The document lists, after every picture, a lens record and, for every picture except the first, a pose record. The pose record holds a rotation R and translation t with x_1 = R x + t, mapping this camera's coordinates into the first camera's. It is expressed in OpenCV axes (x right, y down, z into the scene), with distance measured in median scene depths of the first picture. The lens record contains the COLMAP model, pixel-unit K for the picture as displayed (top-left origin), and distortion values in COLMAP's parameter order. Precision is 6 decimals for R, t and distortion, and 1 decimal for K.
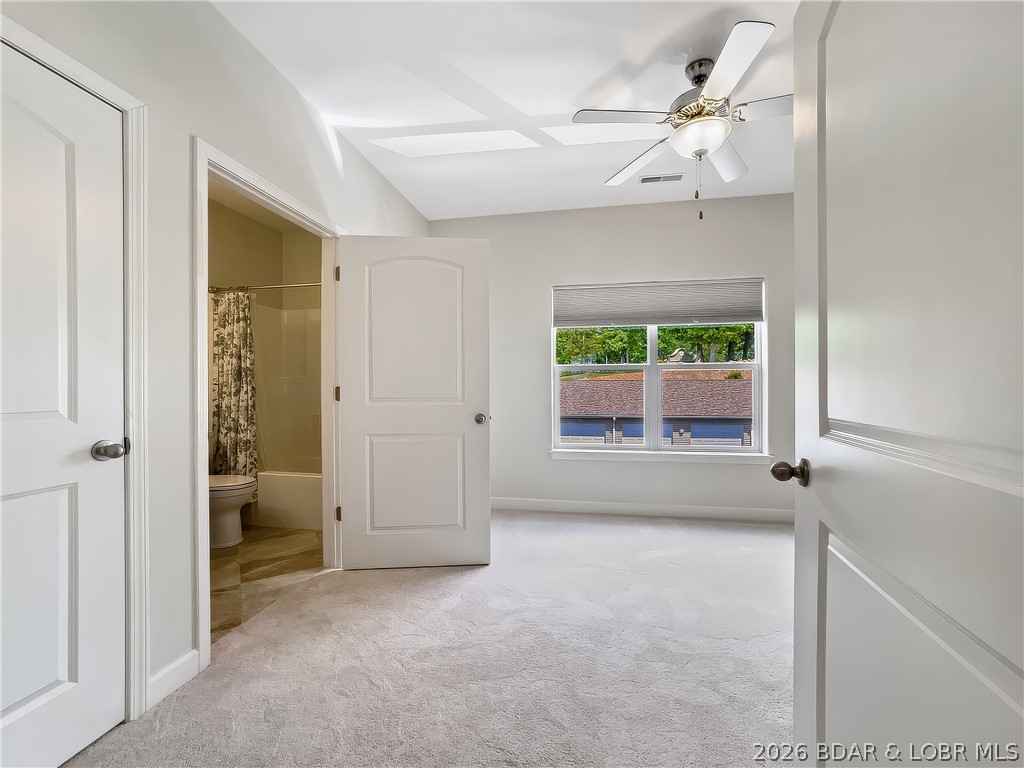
lens RADIAL K [[419.1, 0, 514.7], [0, 419.1, 379.7], [0, 0, 1]] dist [-0.037435, 0.014100]
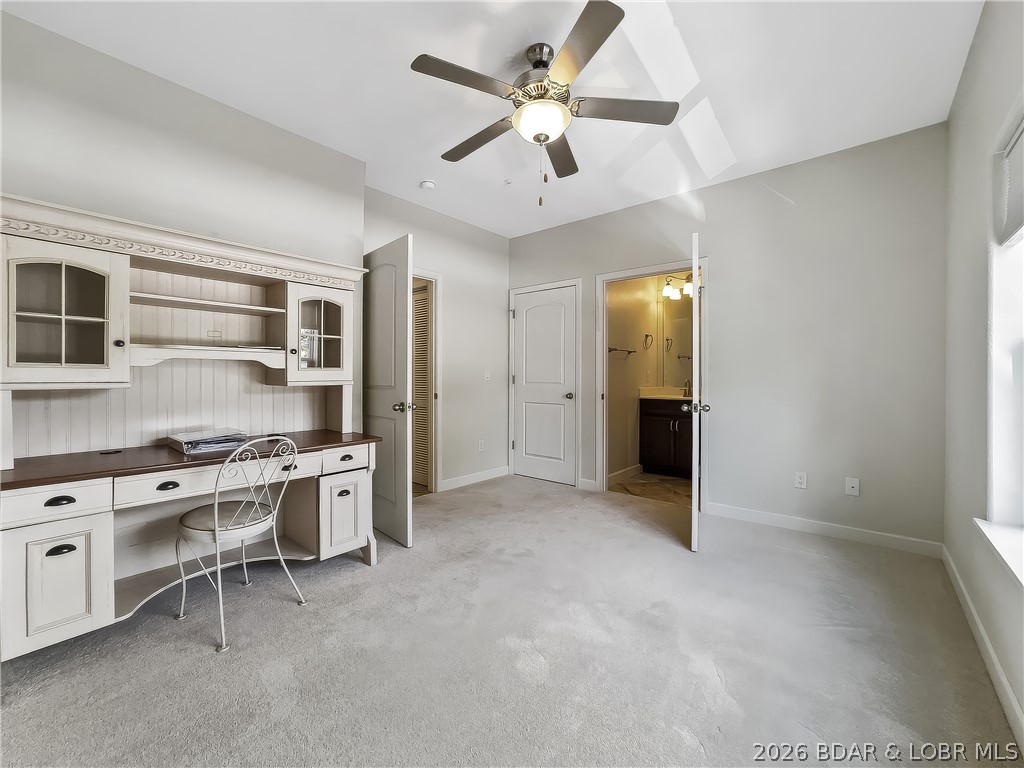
lens RADIAL K [[419.1, 0, 514.7], [0, 419.1, 379.7], [0, 0, 1]] dist [-0.037435, 0.014100]
pose [[-0.495495, 0.011509, -0.868534, 1.937458], [0.004220, 0.999932, 0.010843, 0.006980], [0.868600, 0.001707, -0.495511, 2.118402]]
